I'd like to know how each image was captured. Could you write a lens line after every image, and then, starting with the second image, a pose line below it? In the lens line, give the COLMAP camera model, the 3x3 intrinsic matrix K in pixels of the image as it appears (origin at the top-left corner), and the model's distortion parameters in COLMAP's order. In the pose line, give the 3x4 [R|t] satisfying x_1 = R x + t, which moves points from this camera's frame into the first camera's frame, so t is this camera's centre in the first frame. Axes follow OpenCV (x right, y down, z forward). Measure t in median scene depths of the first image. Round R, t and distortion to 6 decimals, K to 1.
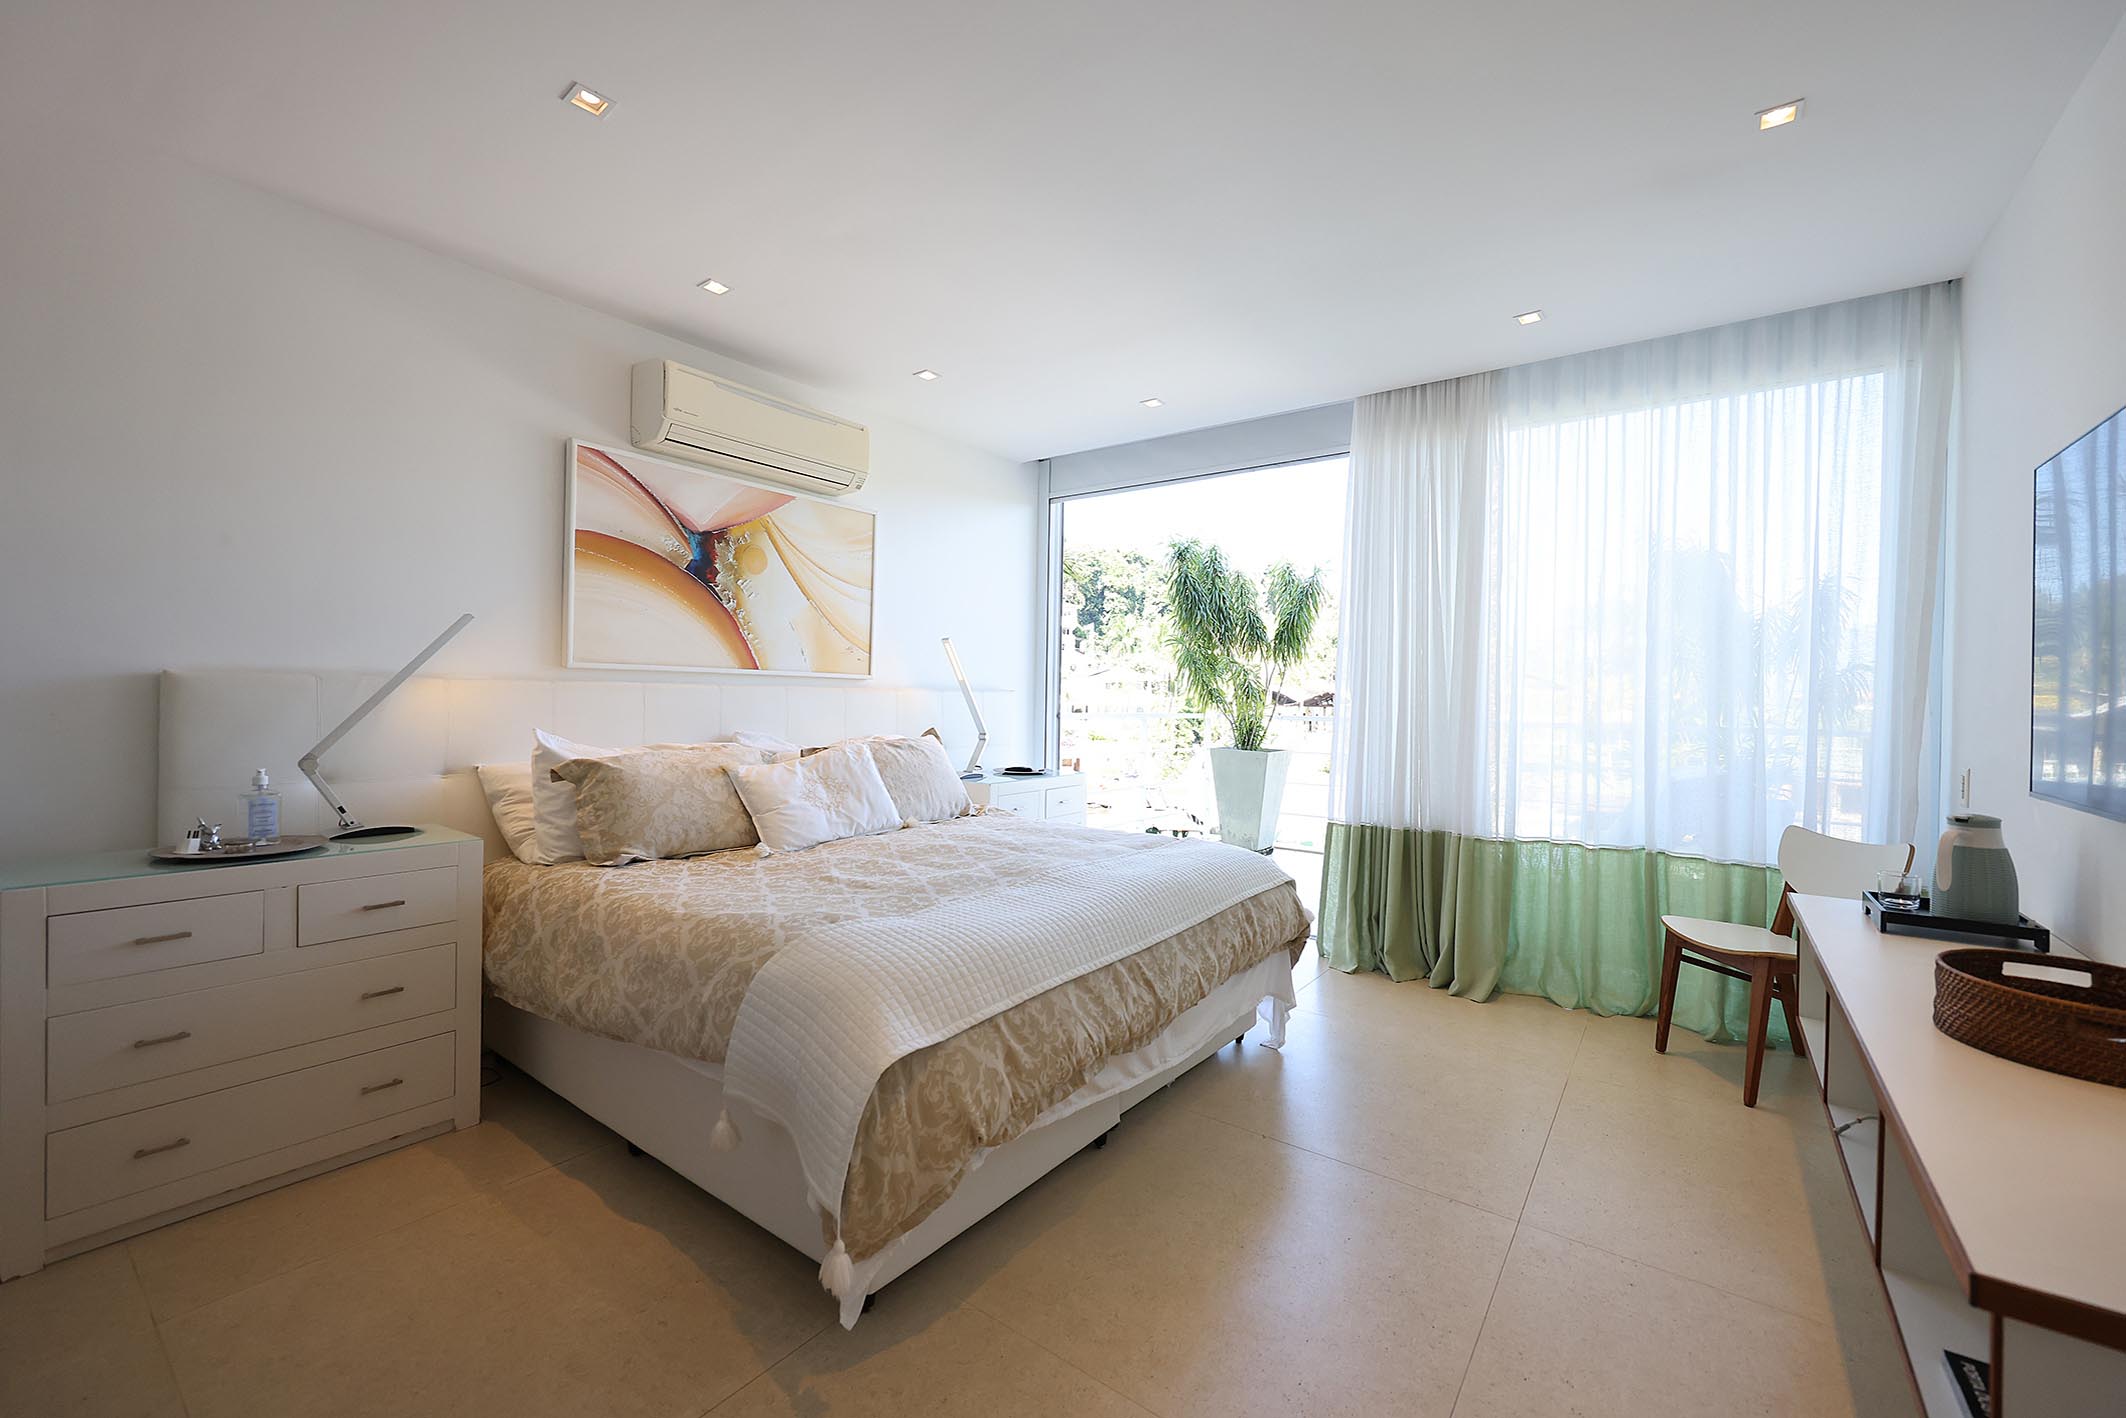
lens RADIAL K [[859.7, 0, 1061.5], [0, 859.7, 703.7], [0, 0, 1]] dist [-0.001162, -0.000399]
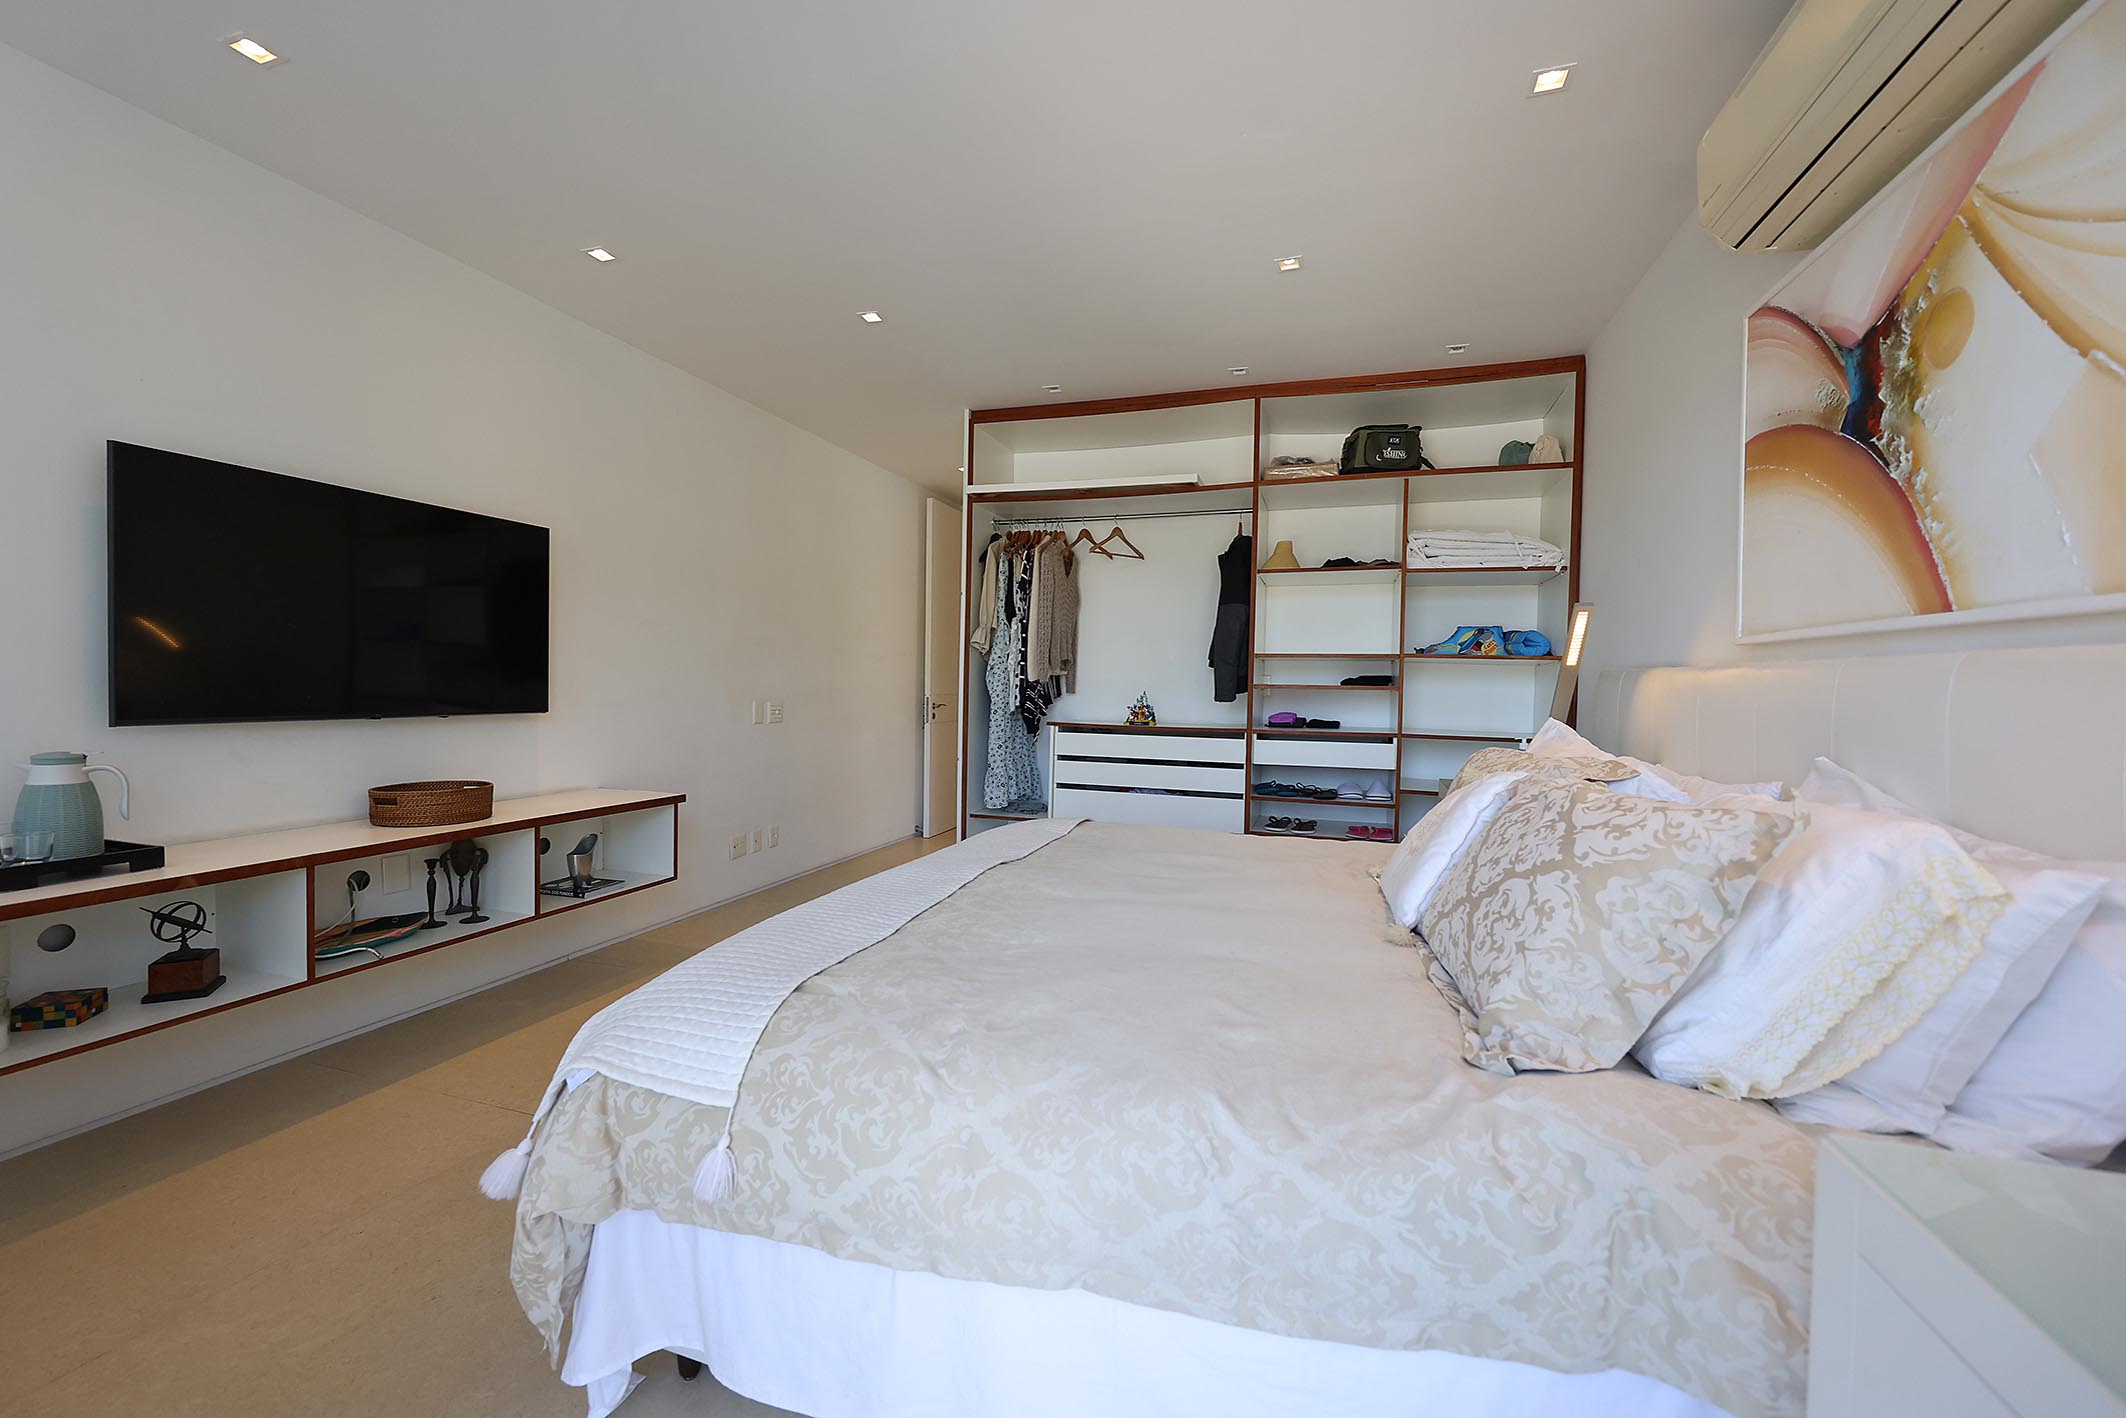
lens RADIAL K [[859.7, 0, 1061.5], [0, 859.7, 701.0], [0, 0, 1]] dist [-0.001162, -0.000399]
pose [[-0.945297, -0.022452, -0.325438, 0.145147], [-0.030334, 0.999356, 0.019165, 0.004973], [0.324798, 0.027988, -0.945369, 1.269401]]
